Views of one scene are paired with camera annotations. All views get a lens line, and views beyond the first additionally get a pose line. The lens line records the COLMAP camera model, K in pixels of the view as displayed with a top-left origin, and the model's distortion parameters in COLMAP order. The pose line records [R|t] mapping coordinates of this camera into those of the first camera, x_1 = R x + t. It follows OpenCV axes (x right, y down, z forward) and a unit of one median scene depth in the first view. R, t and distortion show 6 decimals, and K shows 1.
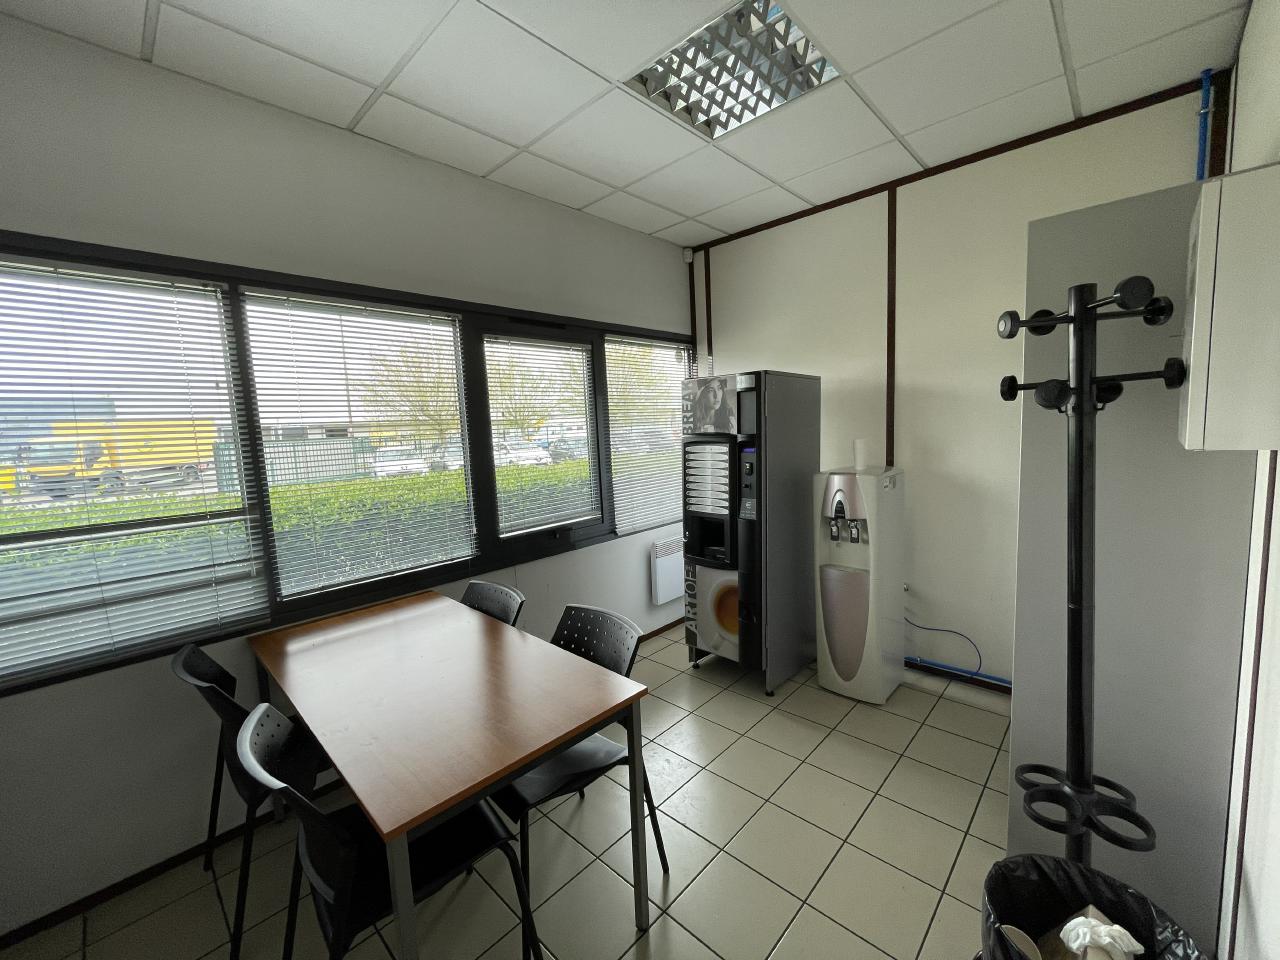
lens RADIAL K [[517.5, 0, 643.7], [0, 517.5, 480.2], [0, 0, 1]] dist [-0.004012, 0.000041]
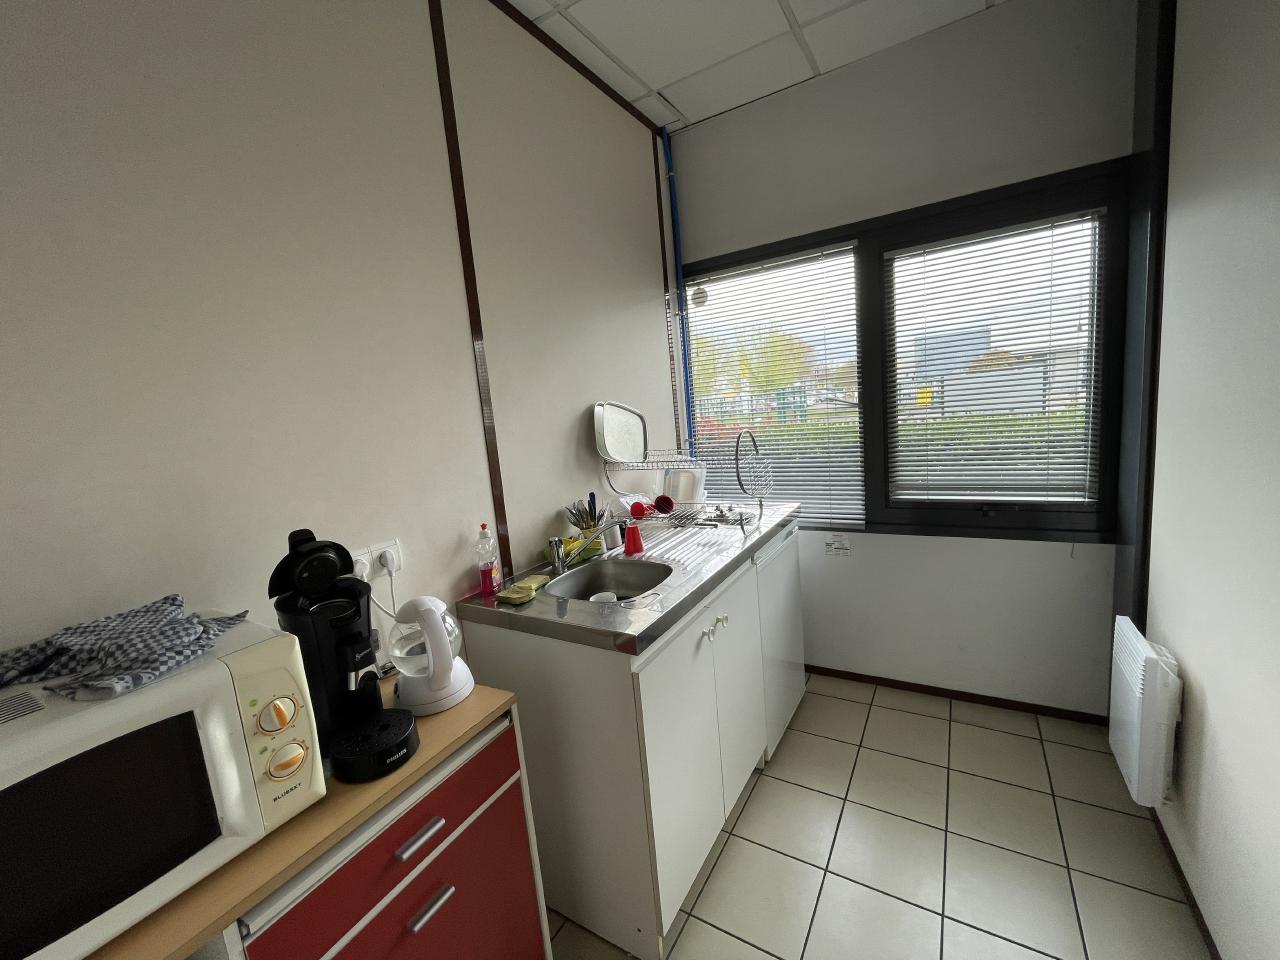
lens RADIAL K [[517.5, 0, 643.7], [0, 517.5, 480.2], [0, 0, 1]] dist [-0.004012, 0.000041]
pose [[0.211800, 0.171074, -0.962224, 0.494894], [-0.019713, 0.985108, 0.170803, -0.053561], [0.977114, -0.017207, 0.212018, 0.436607]]
